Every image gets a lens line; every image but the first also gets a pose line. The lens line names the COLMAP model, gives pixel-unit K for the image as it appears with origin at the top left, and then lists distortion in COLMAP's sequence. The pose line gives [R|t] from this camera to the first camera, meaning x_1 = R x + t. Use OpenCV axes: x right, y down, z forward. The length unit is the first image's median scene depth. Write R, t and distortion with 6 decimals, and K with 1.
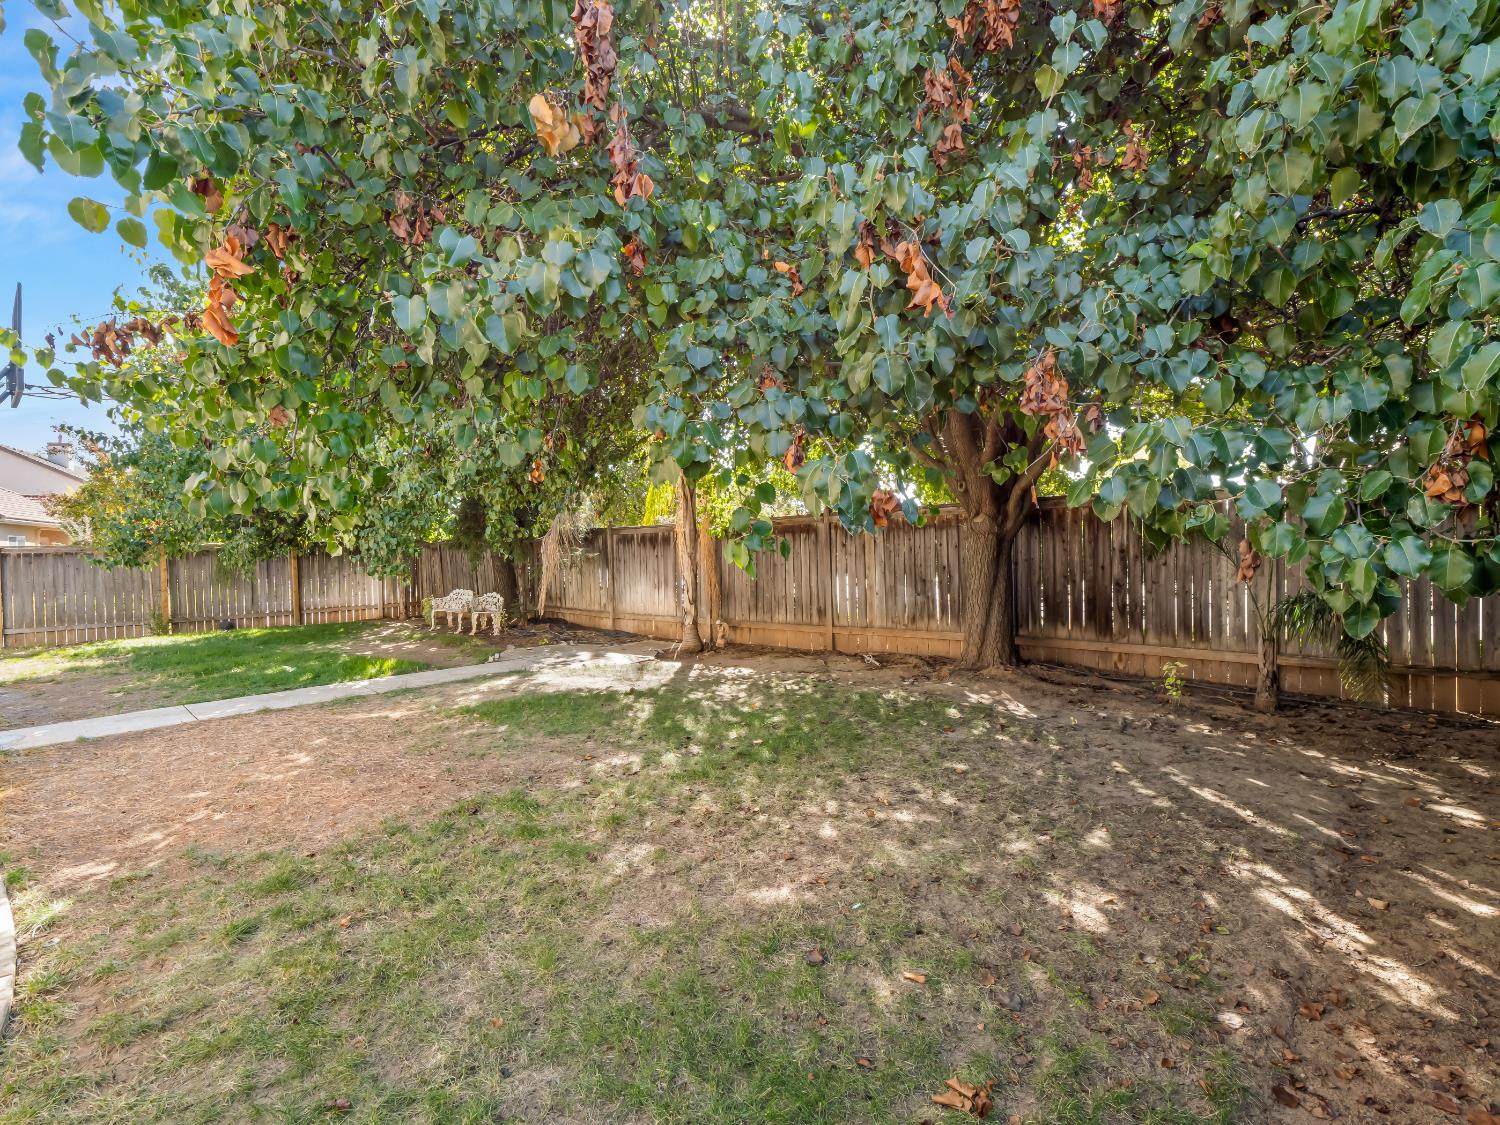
lens RADIAL K [[725.0, 0, 746.3], [0, 725.0, 556.4], [0, 0, 1]] dist [-0.012449, -0.000637]
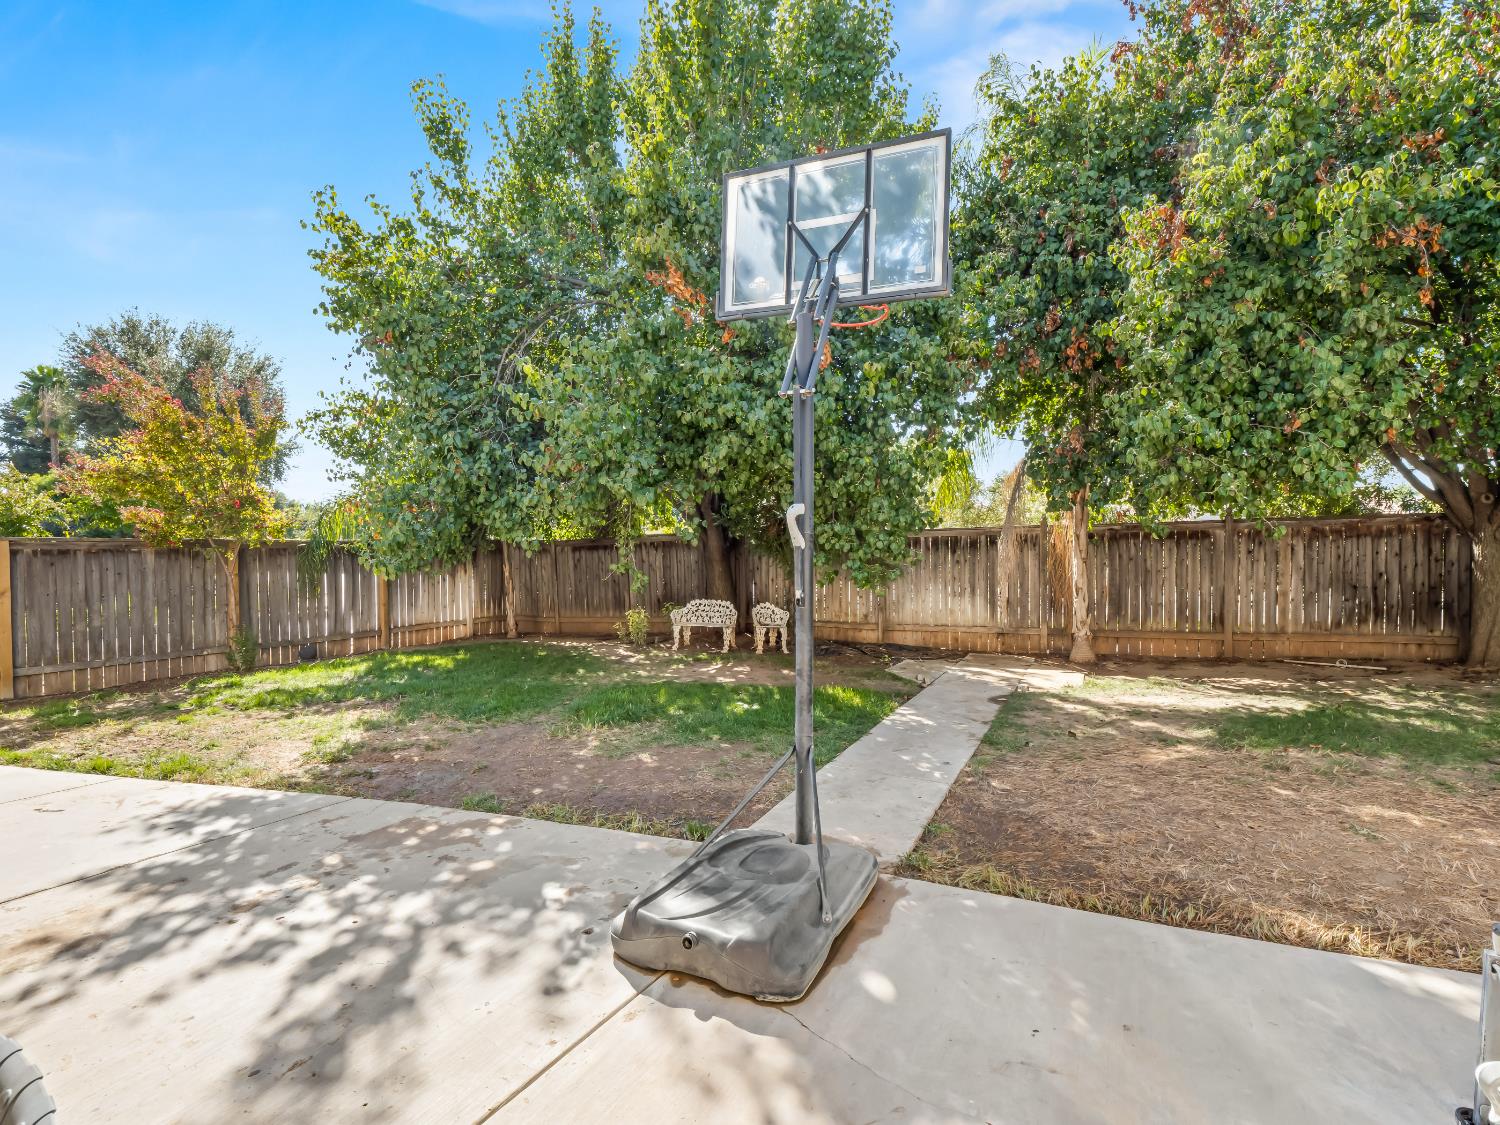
lens RADIAL K [[725.0, 0, 746.3], [0, 725.0, 556.4], [0, 0, 1]] dist [-0.012449, -0.000637]
pose [[0.950077, 0.009672, 0.311866, -0.619789], [-0.006674, 0.999921, -0.010680, 0.004762], [-0.311944, 0.008065, 0.950066, 0.195743]]
